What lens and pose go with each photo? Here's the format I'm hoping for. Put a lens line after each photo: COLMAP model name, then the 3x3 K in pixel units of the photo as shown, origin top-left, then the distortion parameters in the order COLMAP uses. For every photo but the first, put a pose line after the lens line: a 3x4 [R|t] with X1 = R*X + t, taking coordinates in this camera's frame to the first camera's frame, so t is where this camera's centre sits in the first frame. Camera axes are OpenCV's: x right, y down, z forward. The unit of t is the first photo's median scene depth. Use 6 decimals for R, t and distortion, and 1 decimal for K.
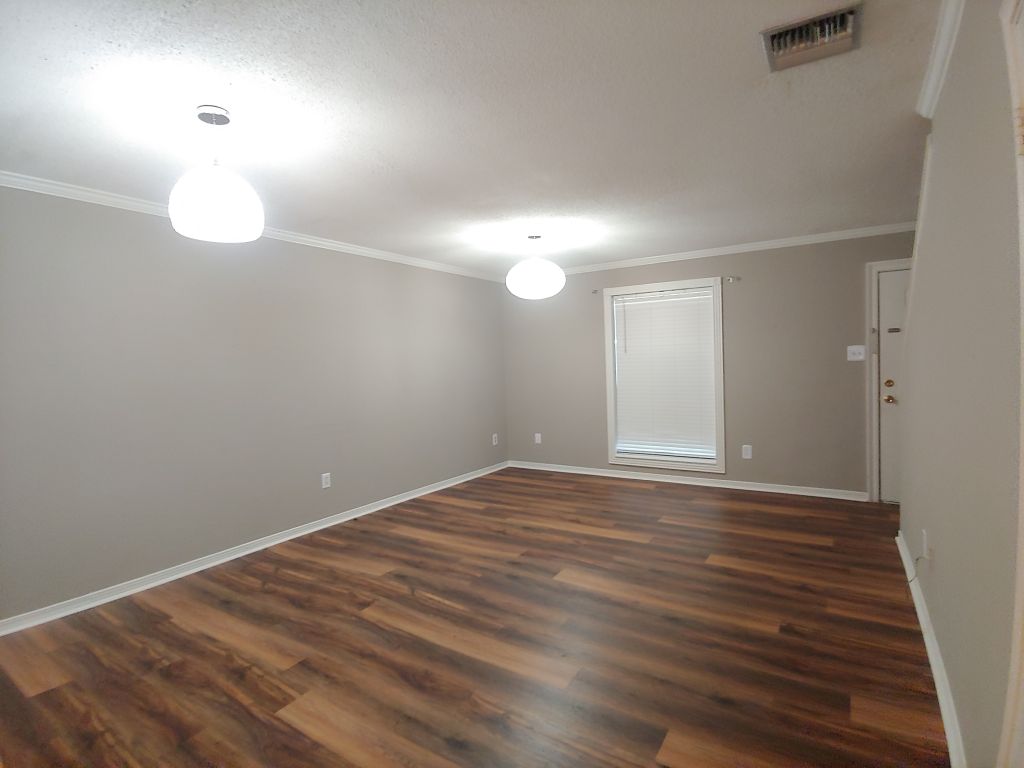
lens RADIAL K [[515.9, 0, 512.0], [0, 515.9, 384.0], [0, 0, 1]] dist [-0.014162, -0.002420]
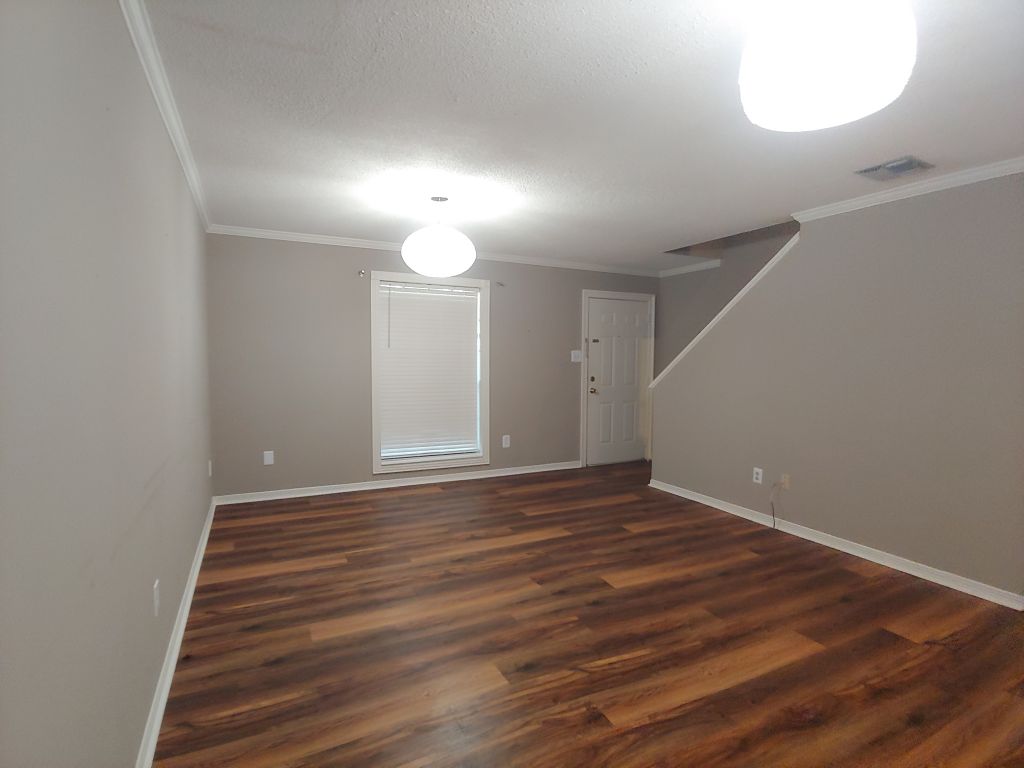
lens RADIAL K [[515.9, 0, 512.0], [0, 515.9, 384.0], [0, 0, 1]] dist [-0.014162, -0.002420]
pose [[0.501756, -0.010432, 0.864946, -0.595588], [0.009508, 0.999933, 0.006544, 0.000871], [-0.864957, 0.004940, 0.501822, 0.506916]]
